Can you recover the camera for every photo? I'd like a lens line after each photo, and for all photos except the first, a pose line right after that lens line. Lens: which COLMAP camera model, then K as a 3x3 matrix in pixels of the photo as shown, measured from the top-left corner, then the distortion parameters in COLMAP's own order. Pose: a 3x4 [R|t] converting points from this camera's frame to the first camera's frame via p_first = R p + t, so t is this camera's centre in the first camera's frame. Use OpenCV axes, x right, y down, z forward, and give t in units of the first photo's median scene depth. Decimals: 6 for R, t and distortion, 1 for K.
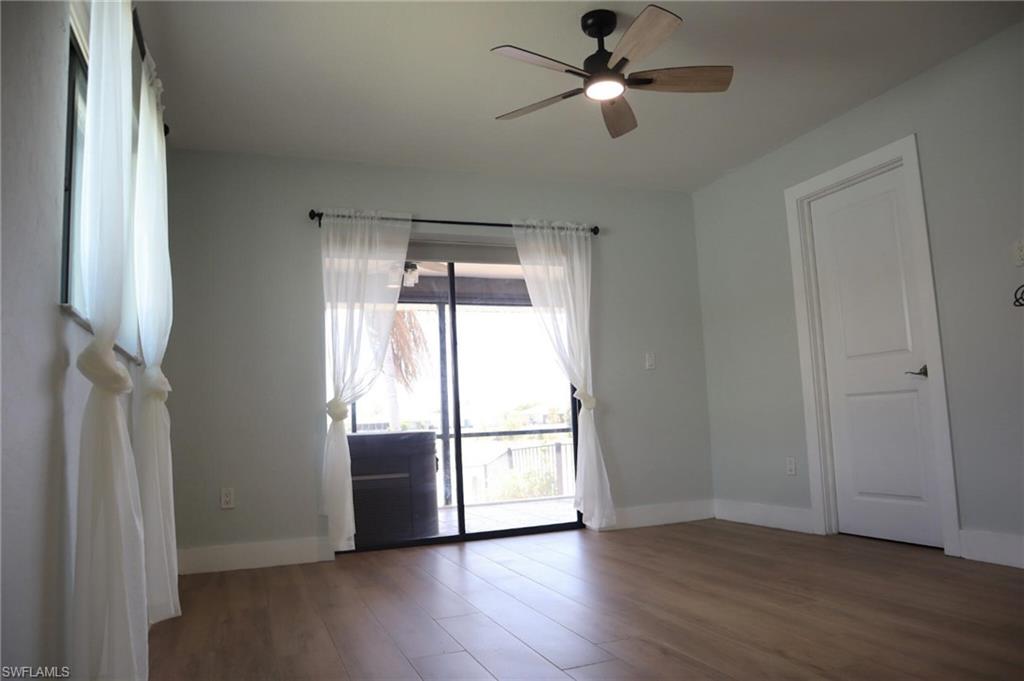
lens RADIAL K [[723.4, 0, 534.5], [0, 723.4, 351.5], [0, 0, 1]] dist [-0.052333, 0.003271]
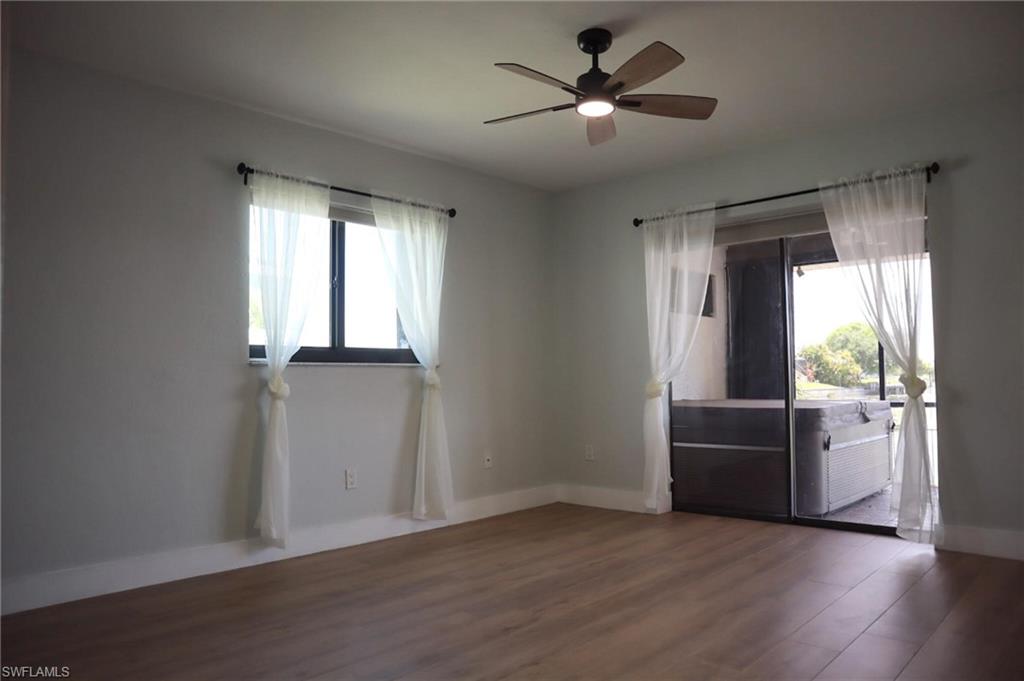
lens RADIAL K [[723.4, 0, 534.5], [0, 723.4, 351.5], [0, 0, 1]] dist [-0.052333, 0.003271]
pose [[0.458941, 0.005052, -0.888452, 0.650352], [0.082133, 0.995461, 0.048088, -0.049560], [0.884662, -0.095041, 0.456443, 0.286455]]
